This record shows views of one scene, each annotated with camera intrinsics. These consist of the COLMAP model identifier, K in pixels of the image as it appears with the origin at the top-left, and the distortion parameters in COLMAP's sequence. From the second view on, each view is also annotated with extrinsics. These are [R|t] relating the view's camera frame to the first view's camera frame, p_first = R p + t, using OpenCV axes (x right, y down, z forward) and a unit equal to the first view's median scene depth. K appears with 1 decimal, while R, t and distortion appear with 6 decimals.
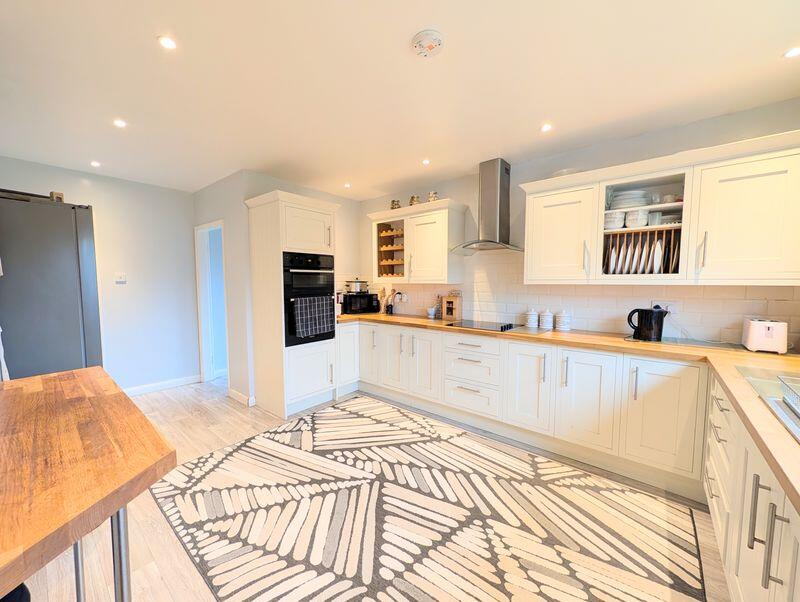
lens RADIAL K [[310.5, 0, 398.3], [0, 310.5, 303.5], [0, 0, 1]] dist [0.004359, 0.000298]
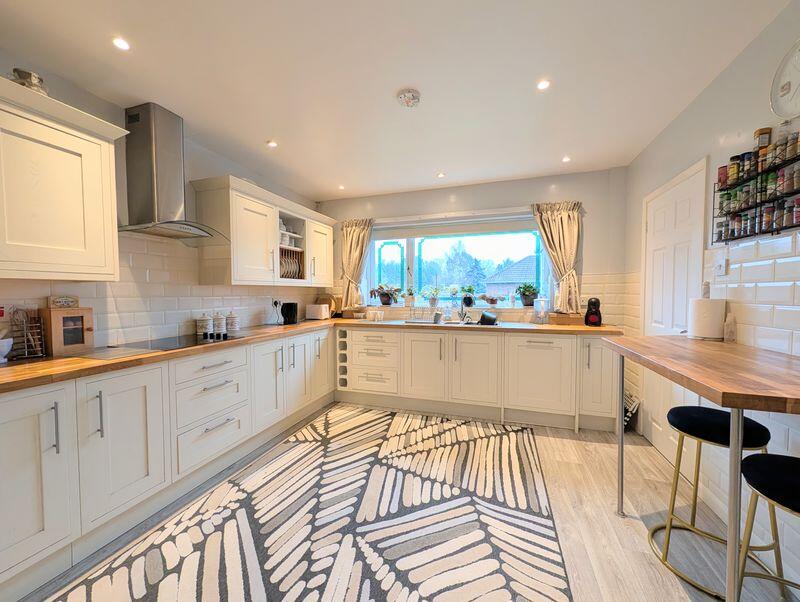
lens RADIAL K [[310.5, 0, 397.5], [0, 310.5, 302.2], [0, 0, 1]] dist [0.004359, 0.000298]
pose [[-0.360301, -0.027419, 0.932433, -0.838927], [0.069749, 0.995978, 0.056239, -0.037938], [-0.930225, 0.085299, -0.356940, 1.161426]]
